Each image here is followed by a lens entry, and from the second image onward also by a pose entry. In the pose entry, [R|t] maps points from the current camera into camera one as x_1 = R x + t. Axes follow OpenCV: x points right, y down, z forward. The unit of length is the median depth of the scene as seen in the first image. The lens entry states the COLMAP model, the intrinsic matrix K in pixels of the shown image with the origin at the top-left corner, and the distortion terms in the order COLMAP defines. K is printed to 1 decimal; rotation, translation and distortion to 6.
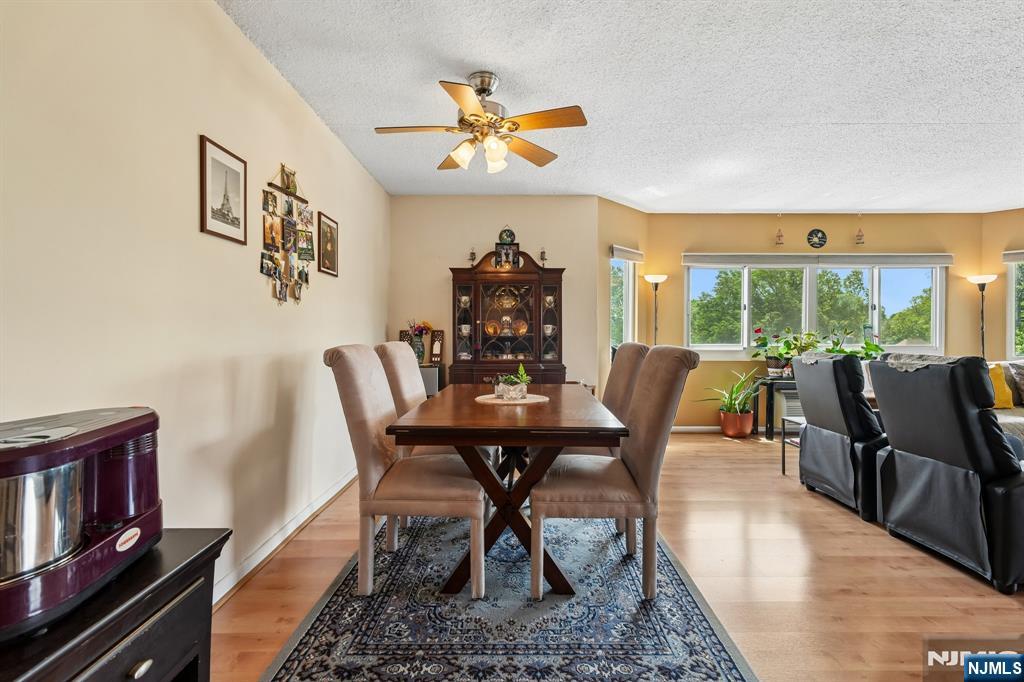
lens RADIAL K [[483.0, 0, 516.7], [0, 483.0, 335.0], [0, 0, 1]] dist [0.012858, -0.004017]
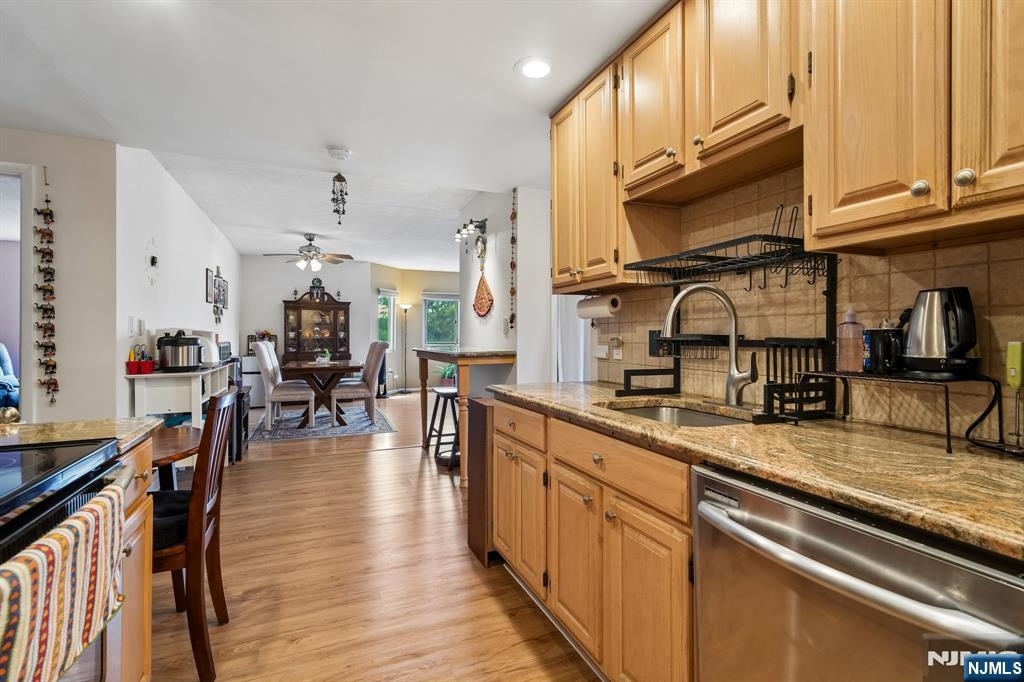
lens RADIAL K [[483.0, 0, 519.0], [0, 483.0, 331.9], [0, 0, 1]] dist [0.012858, -0.004017]
pose [[0.921862, 0.002320, 0.387510, -0.039906], [0.001076, 0.999963, -0.008547, -0.008264], [-0.387516, 0.008296, 0.921826, -1.489988]]
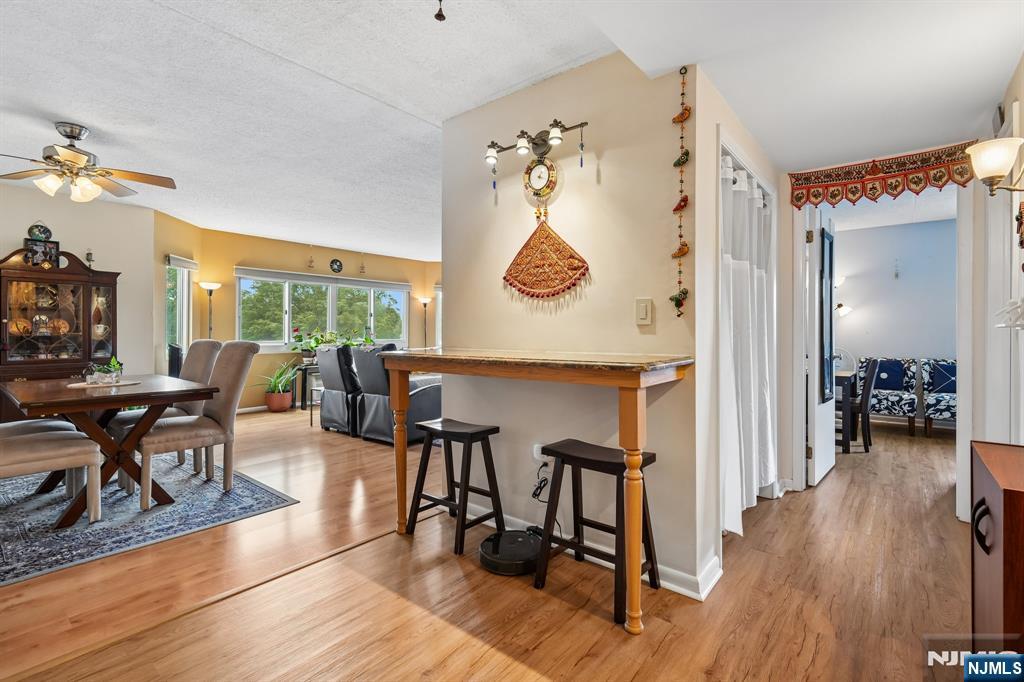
lens RADIAL K [[483.0, 0, 515.6], [0, 483.0, 328.8], [0, 0, 1]] dist [0.012858, -0.004017]
pose [[0.635200, 0.004288, 0.772336, -0.269274], [0.001179, 0.999978, -0.006522, -0.005778], [-0.772347, 0.005054, 0.635181, -0.574889]]
